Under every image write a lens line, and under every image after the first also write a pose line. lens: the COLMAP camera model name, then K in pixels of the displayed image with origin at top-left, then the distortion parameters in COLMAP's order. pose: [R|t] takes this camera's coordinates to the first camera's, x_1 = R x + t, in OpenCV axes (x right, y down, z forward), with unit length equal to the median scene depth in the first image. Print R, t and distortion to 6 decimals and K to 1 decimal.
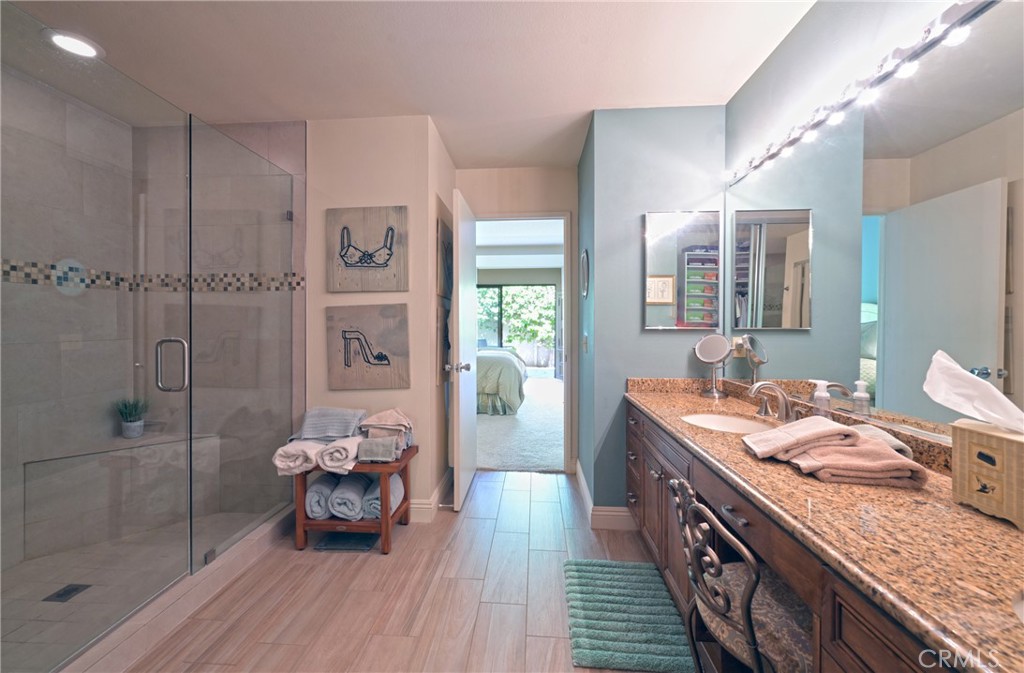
lens RADIAL K [[414.0, 0, 505.8], [0, 414.0, 327.1], [0, 0, 1]] dist [0.003594, 0.000003]
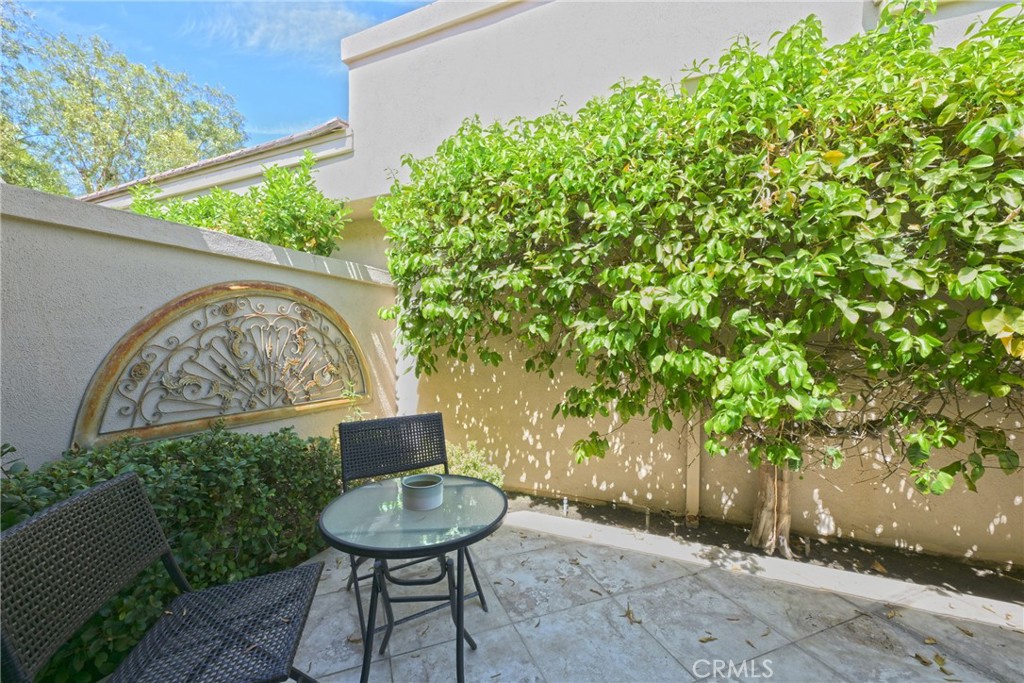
lens RADIAL K [[403.1, 0, 511.6], [0, 403.1, 338.8], [0, 0, 1]] dist [0.000418, 0.000306]
pose [[0.946400, -0.004300, -0.322967, 0.106431], [-0.000625, 0.999885, -0.015143, -0.011762], [0.322995, 0.014533, 0.946289, 1.650402]]
